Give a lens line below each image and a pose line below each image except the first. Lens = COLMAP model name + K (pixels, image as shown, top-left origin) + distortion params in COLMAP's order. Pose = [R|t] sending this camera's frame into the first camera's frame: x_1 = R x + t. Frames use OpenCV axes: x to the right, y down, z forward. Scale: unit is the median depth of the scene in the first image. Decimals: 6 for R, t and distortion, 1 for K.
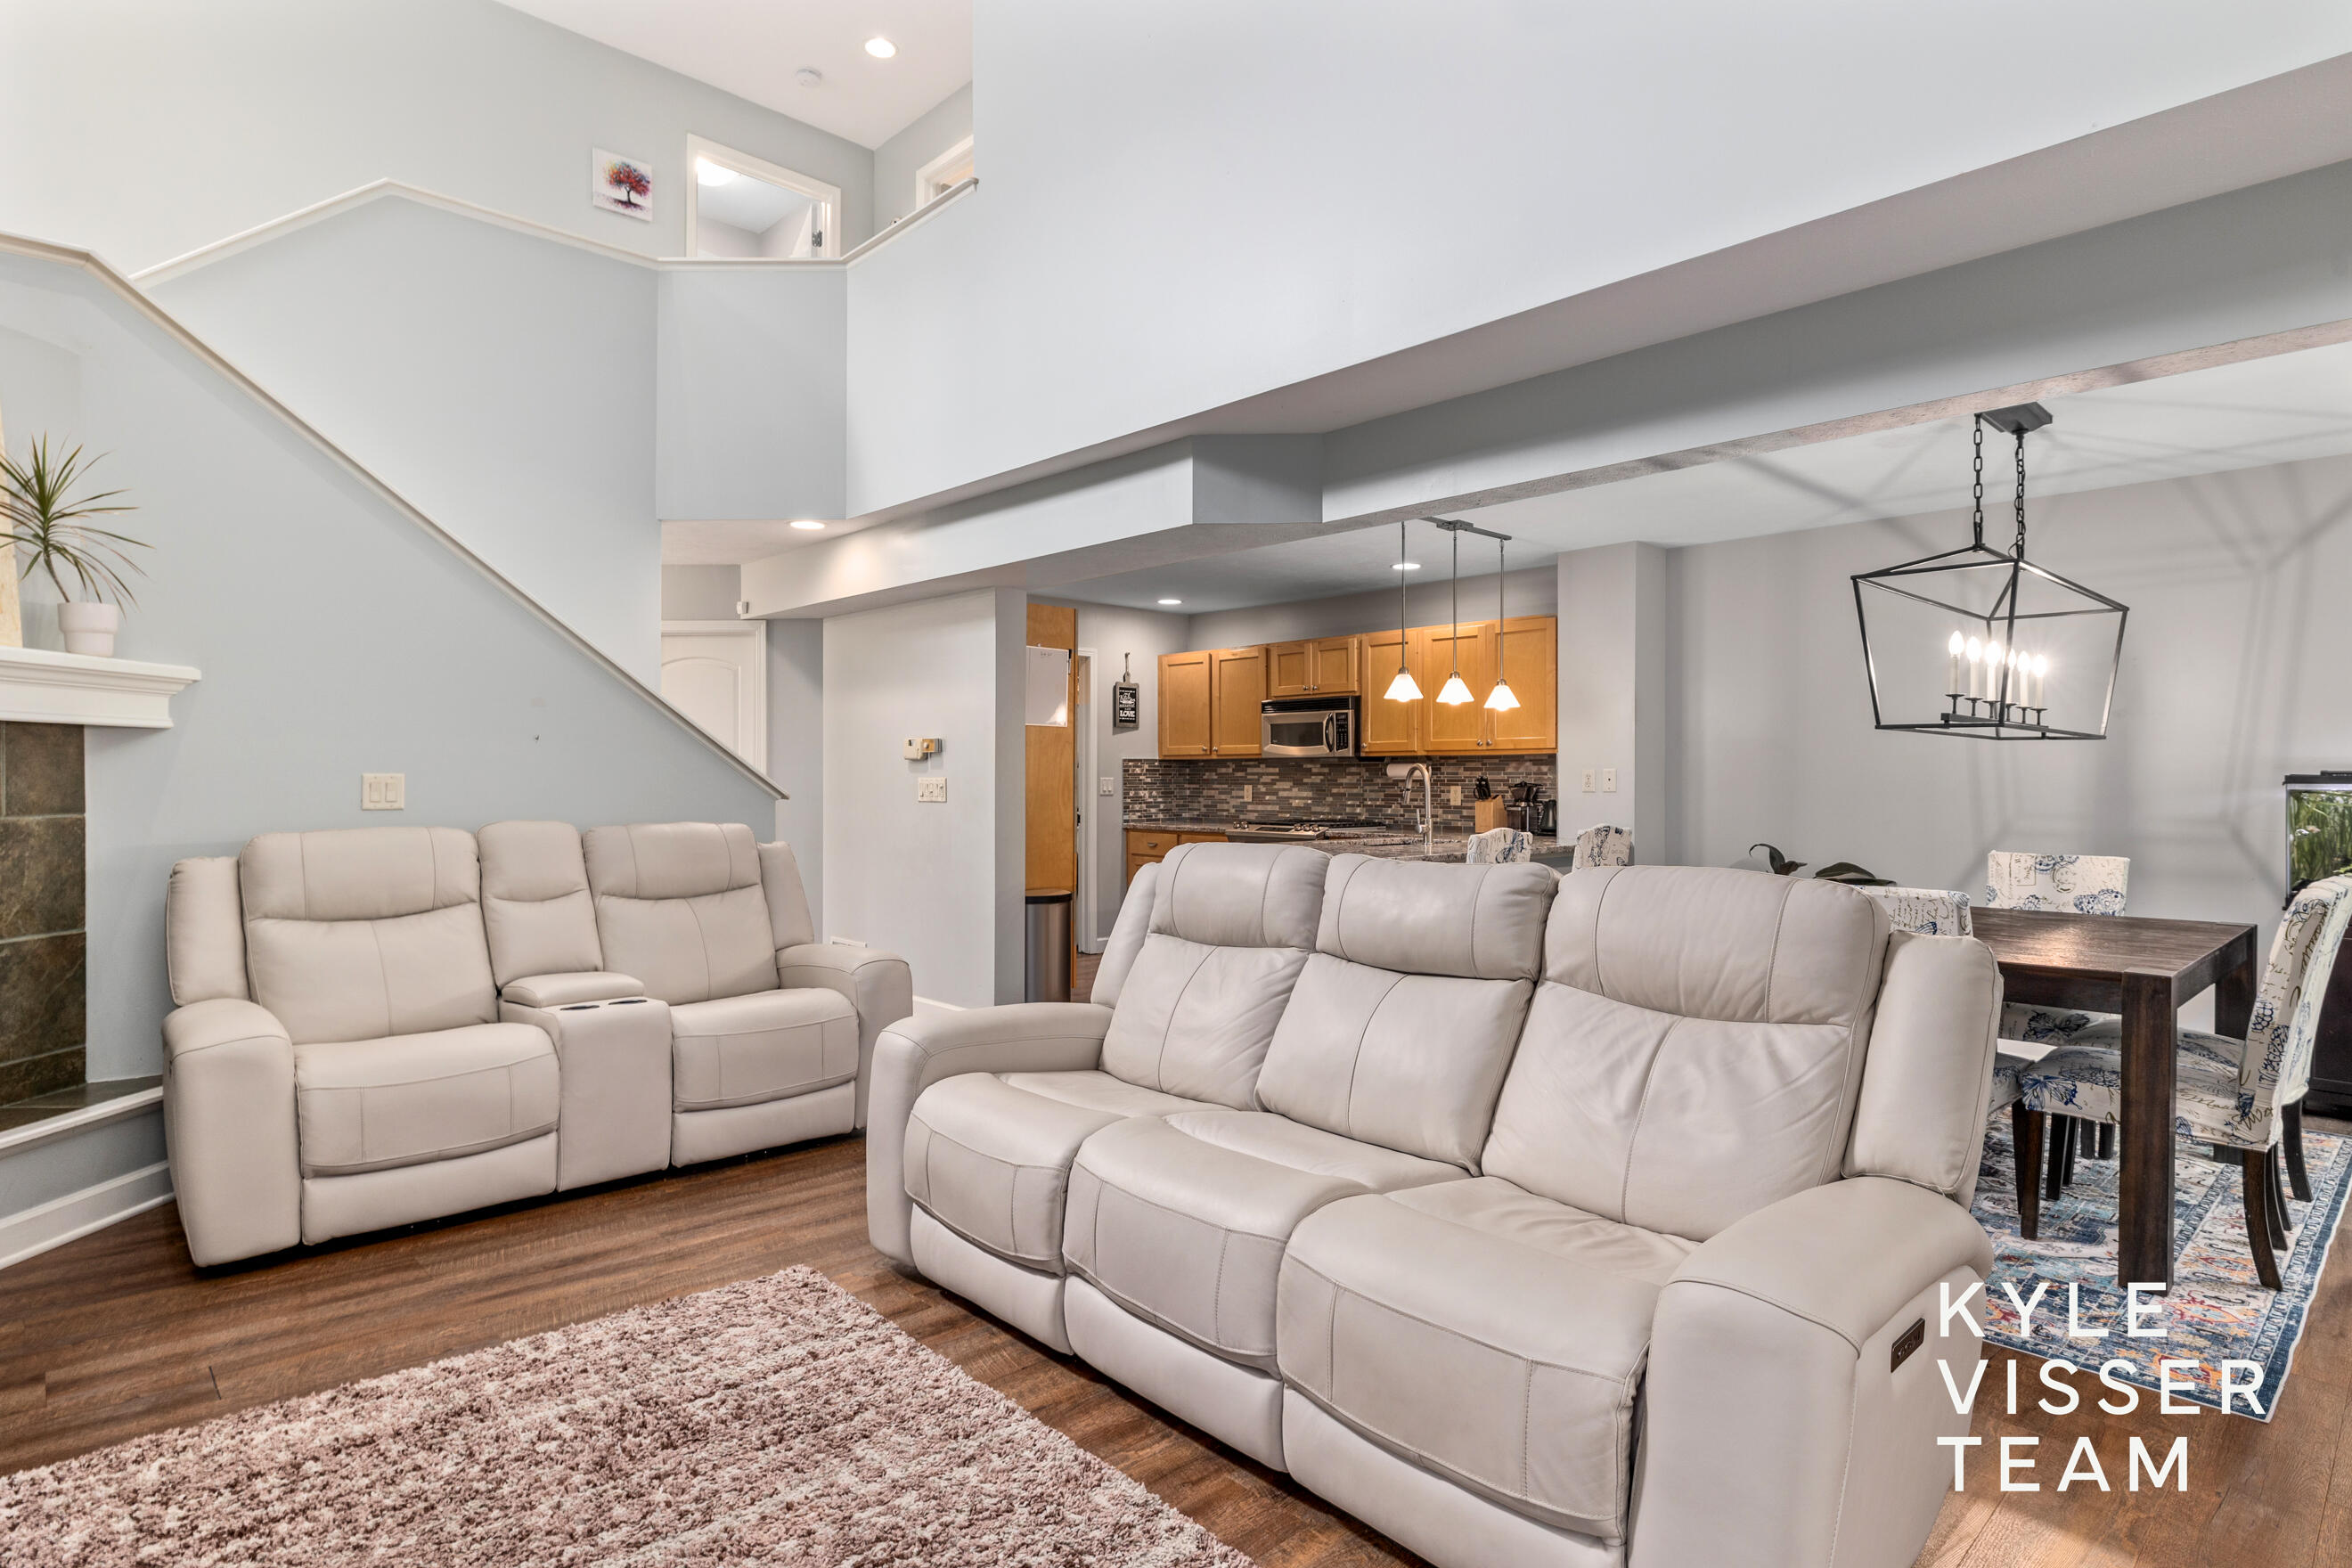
lens RADIAL K [[1243.0, 0, 1185.0], [0, 1243.0, 774.7], [0, 0, 1]] dist [-0.013153, 0.003972]
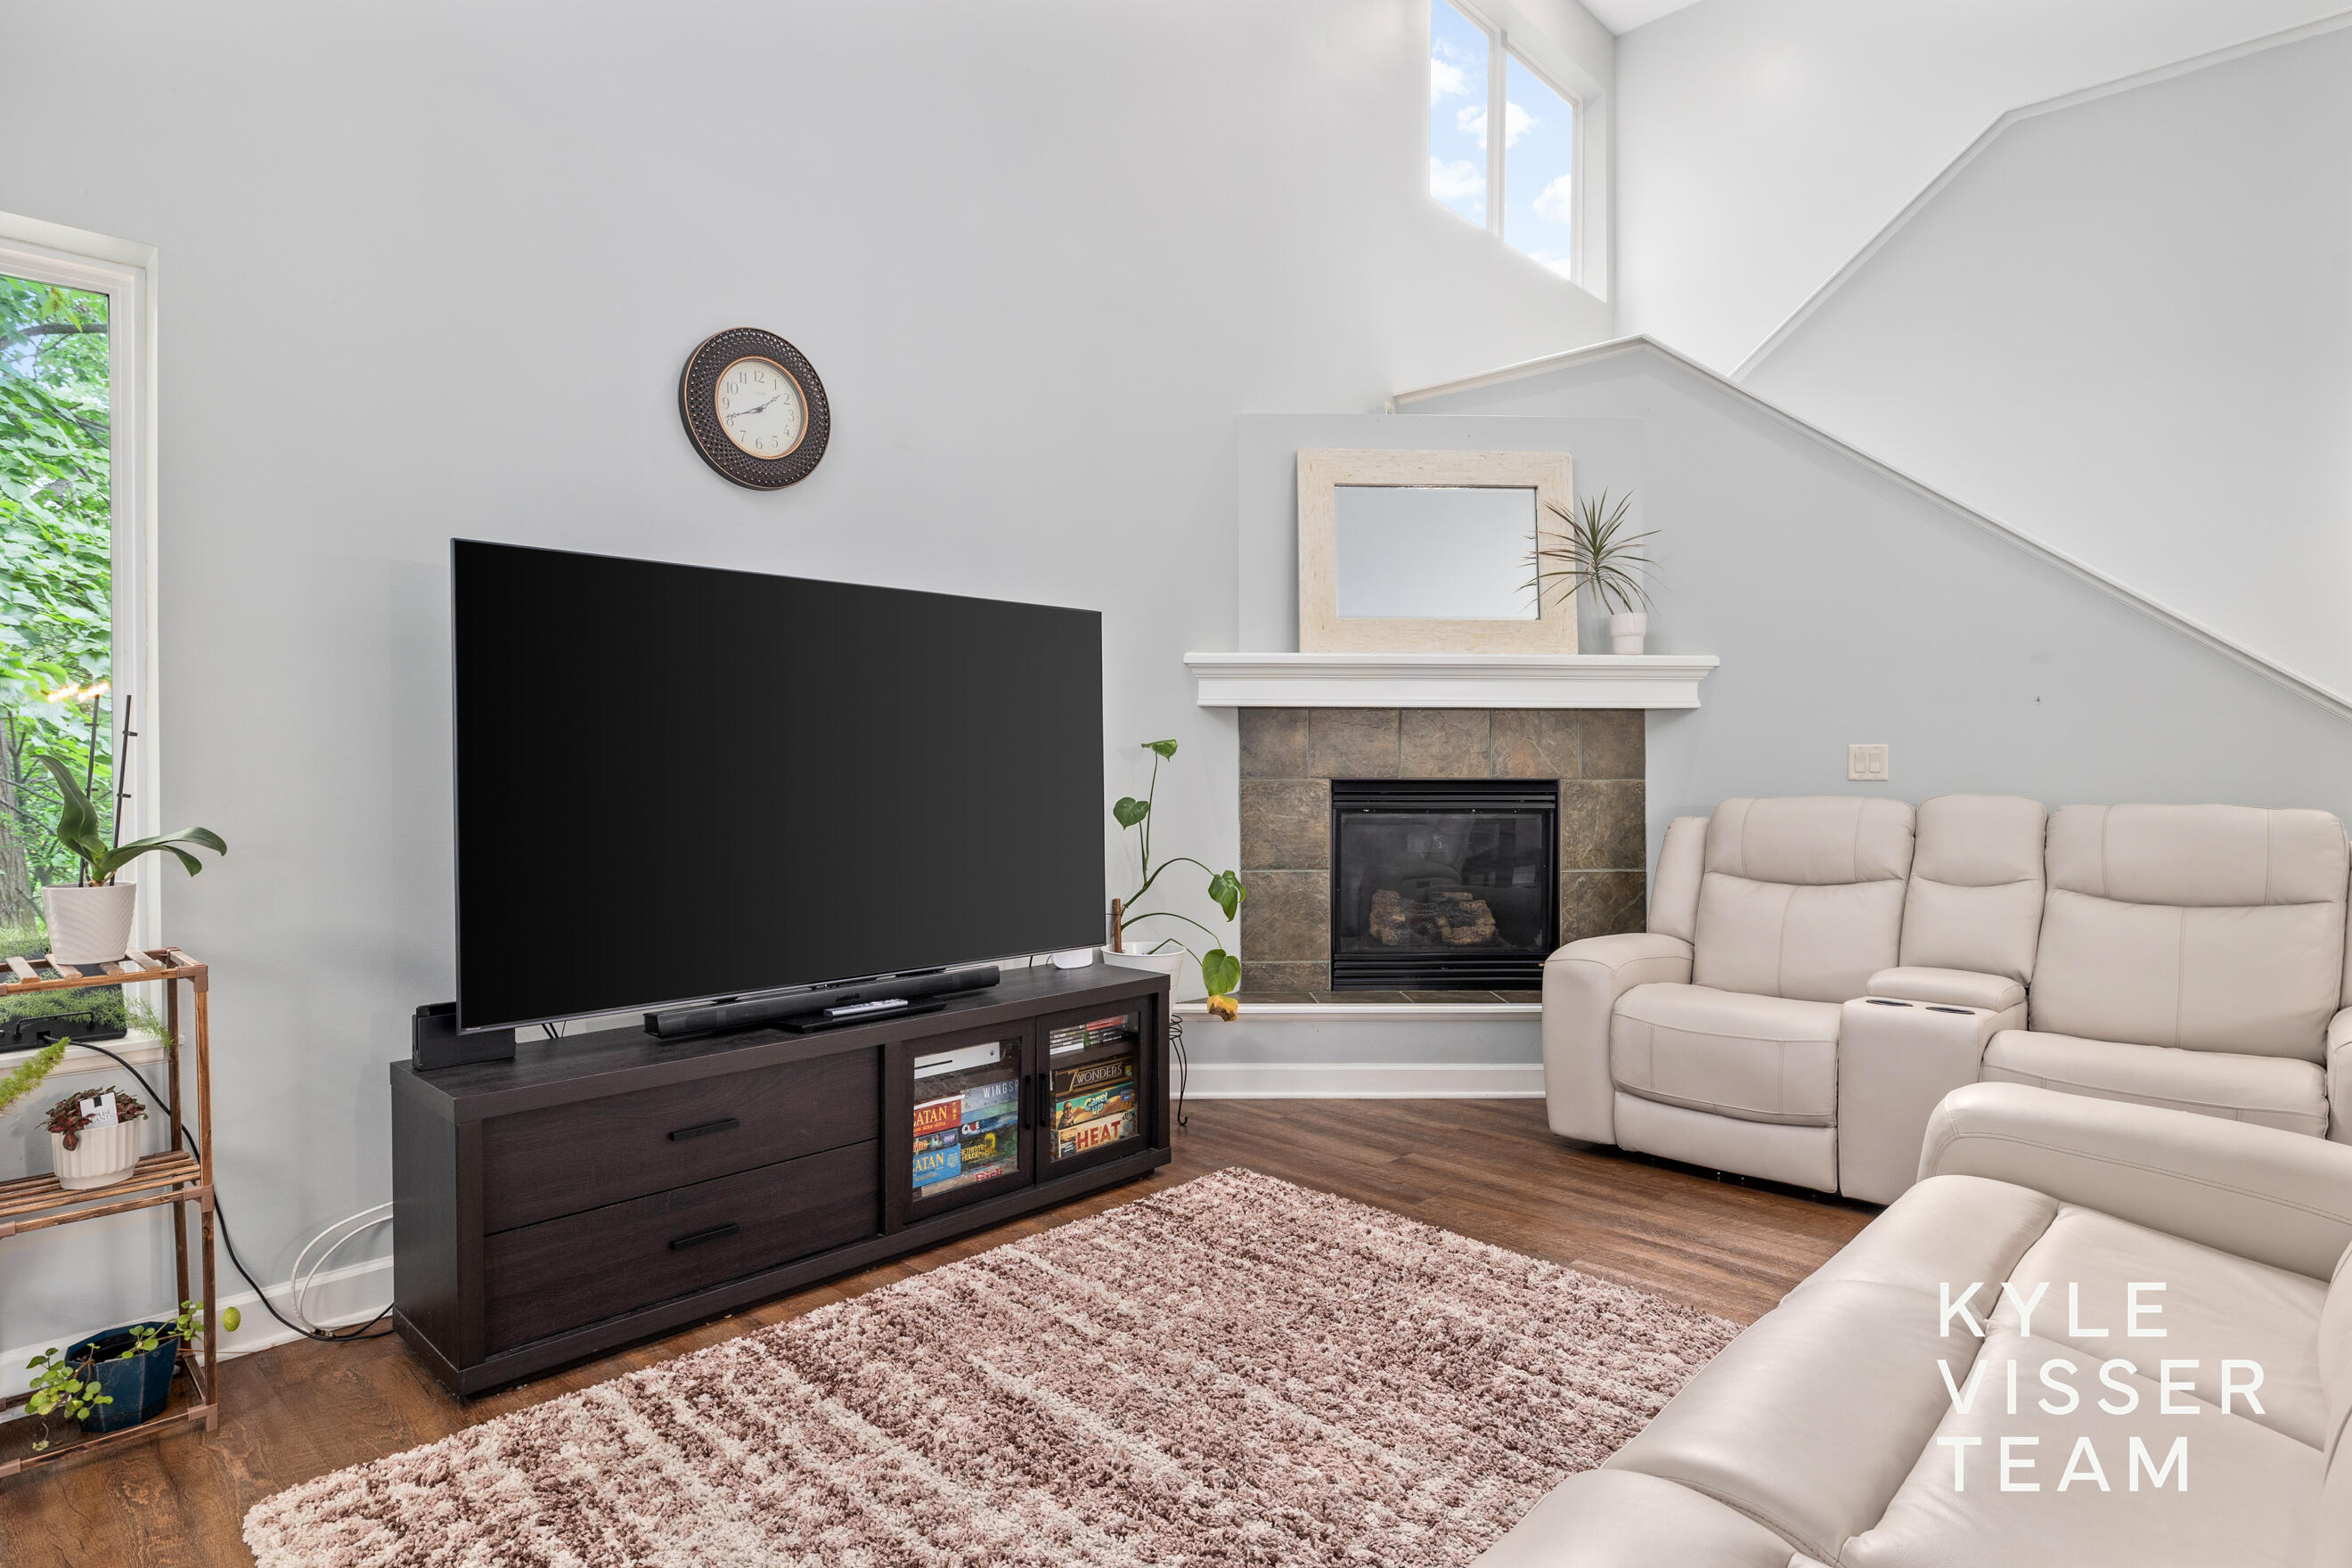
lens RADIAL K [[1243.0, 0, 1153.7], [0, 1243.0, 790.7], [0, 0, 1]] dist [-0.013153, 0.003972]
pose [[0.045770, 0.018914, -0.998773, 0.297036], [0.004449, 0.999807, 0.019137, 0.013901], [0.998942, -0.005319, 0.045677, 0.351876]]
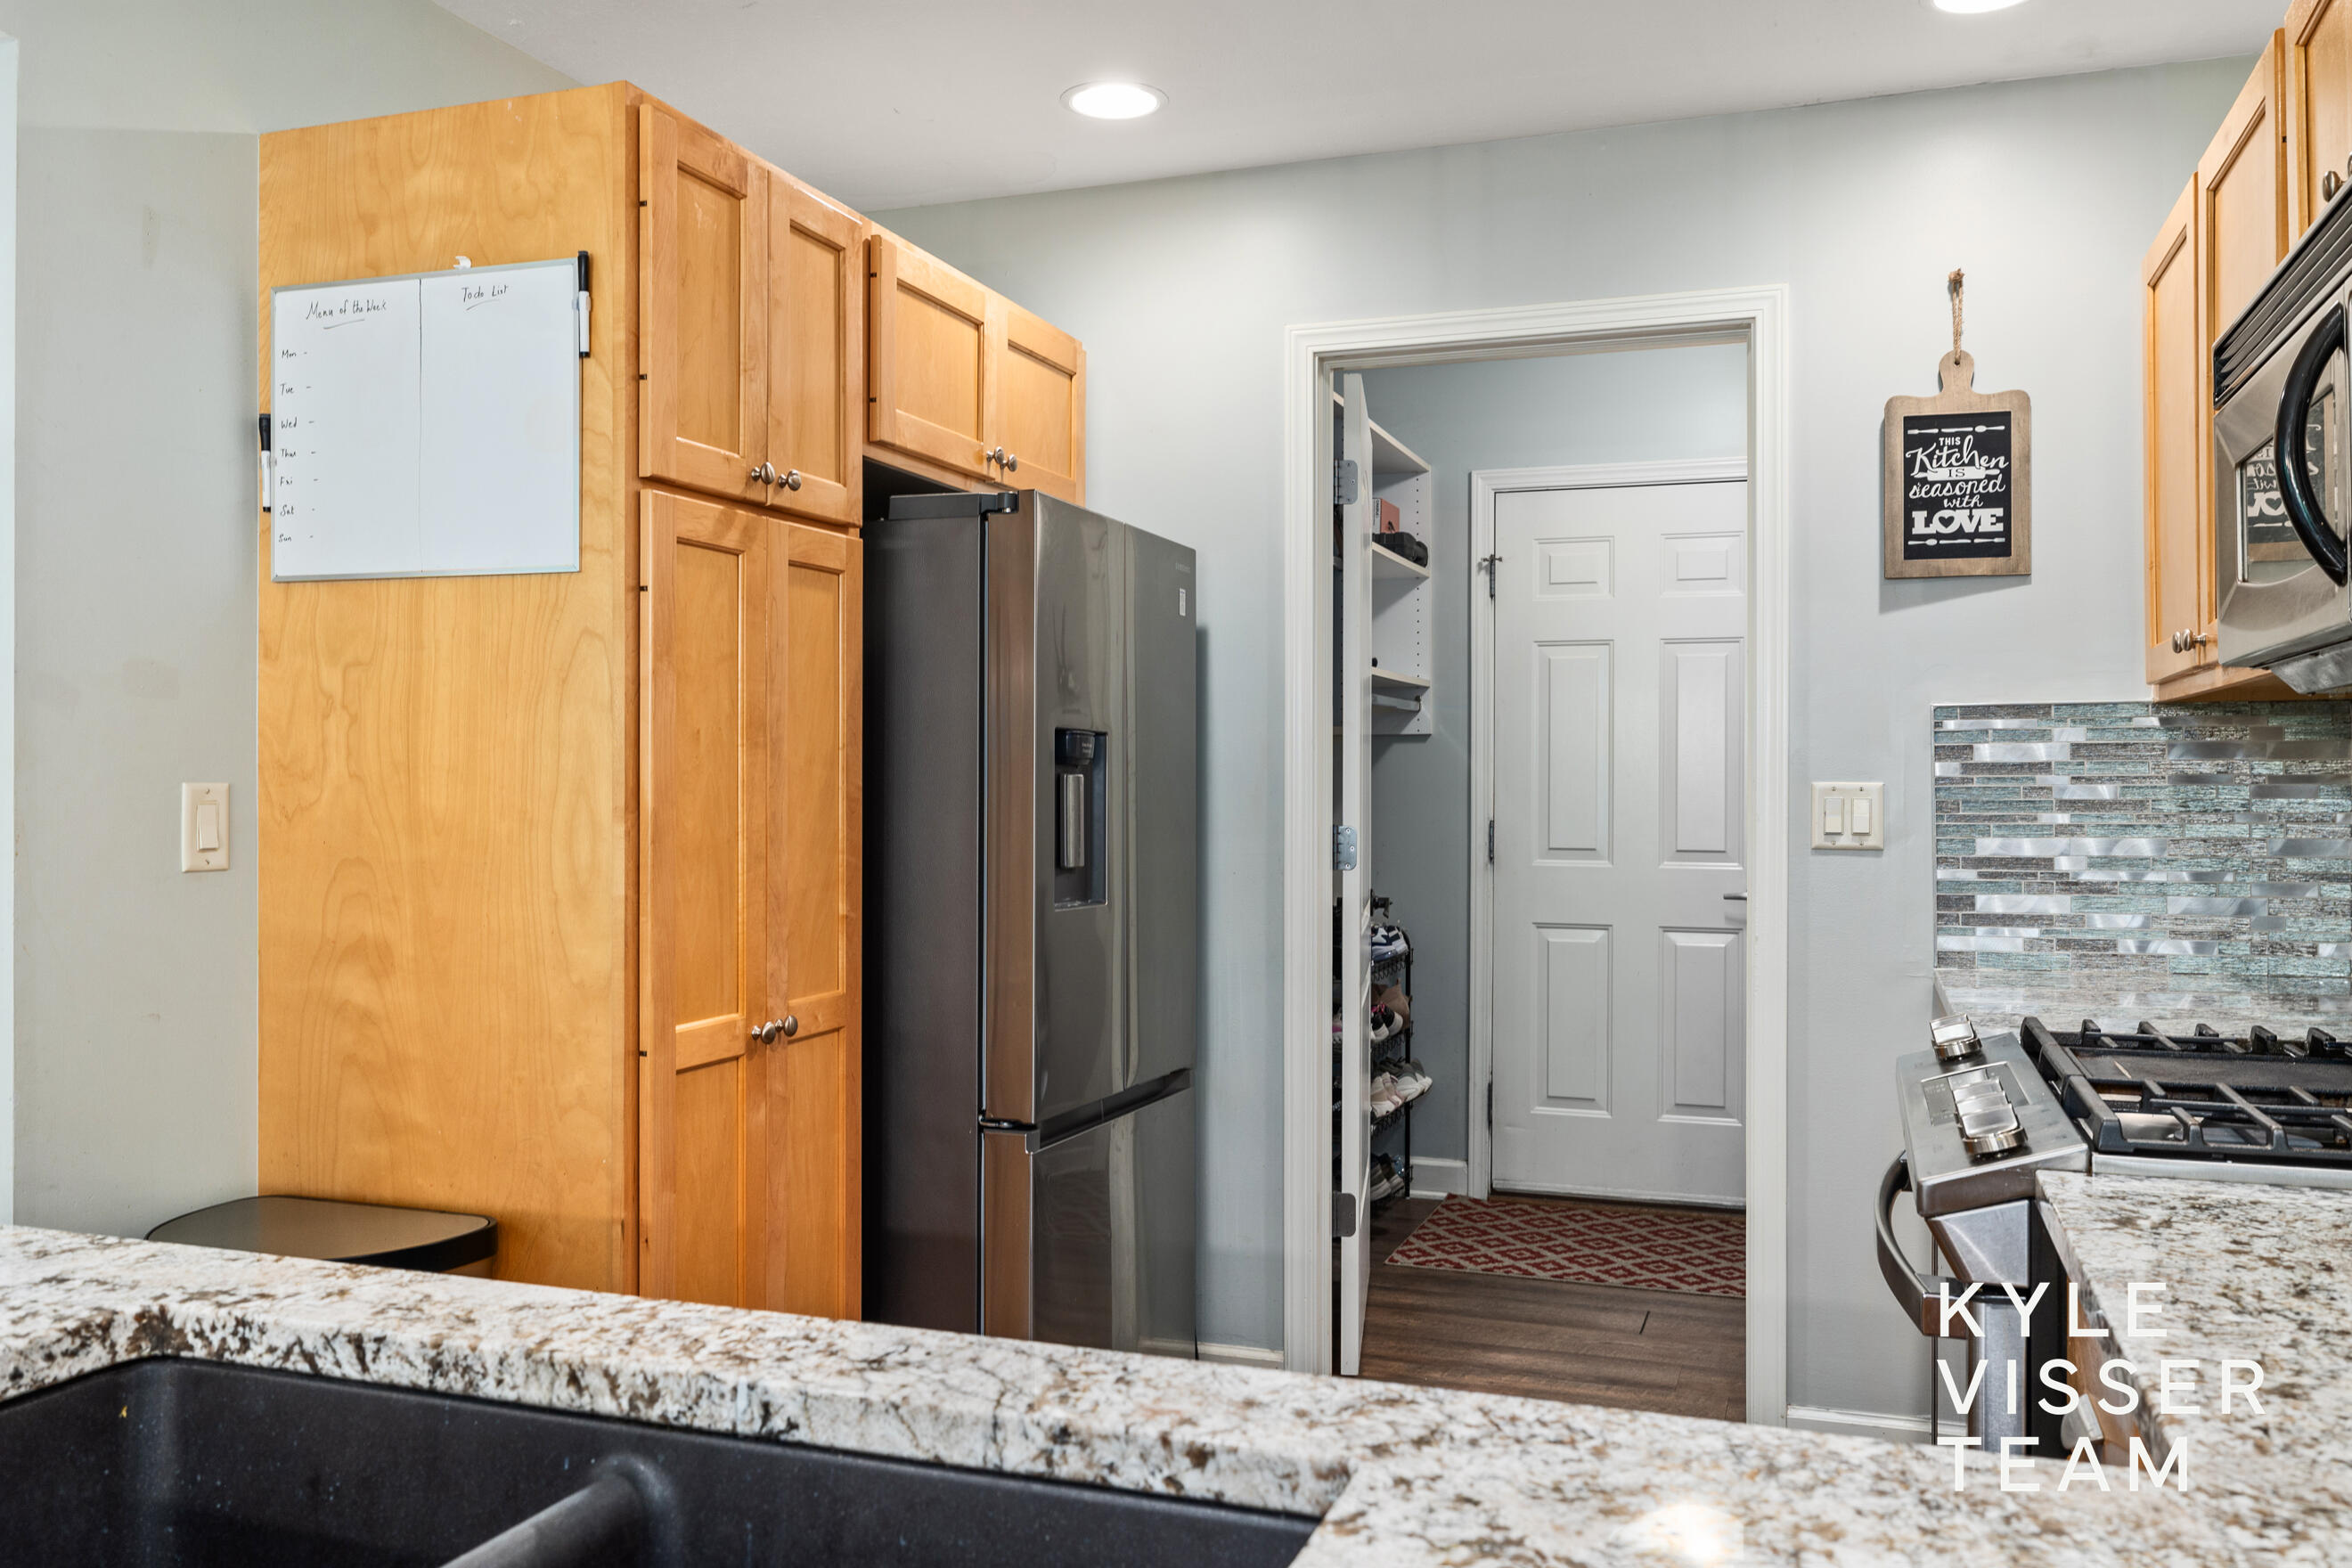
lens RADIAL K [[1863.3, 0, 1170.6], [0, 1863.3, 776.8], [0, 0, 1]] dist [-0.005733, -0.001500]
pose [[0.448803, -0.008001, -0.893595, 0.429644], [0.003852, 0.999968, -0.007018, 0.006878], [0.893622, -0.000293, 0.448819, 1.409887]]
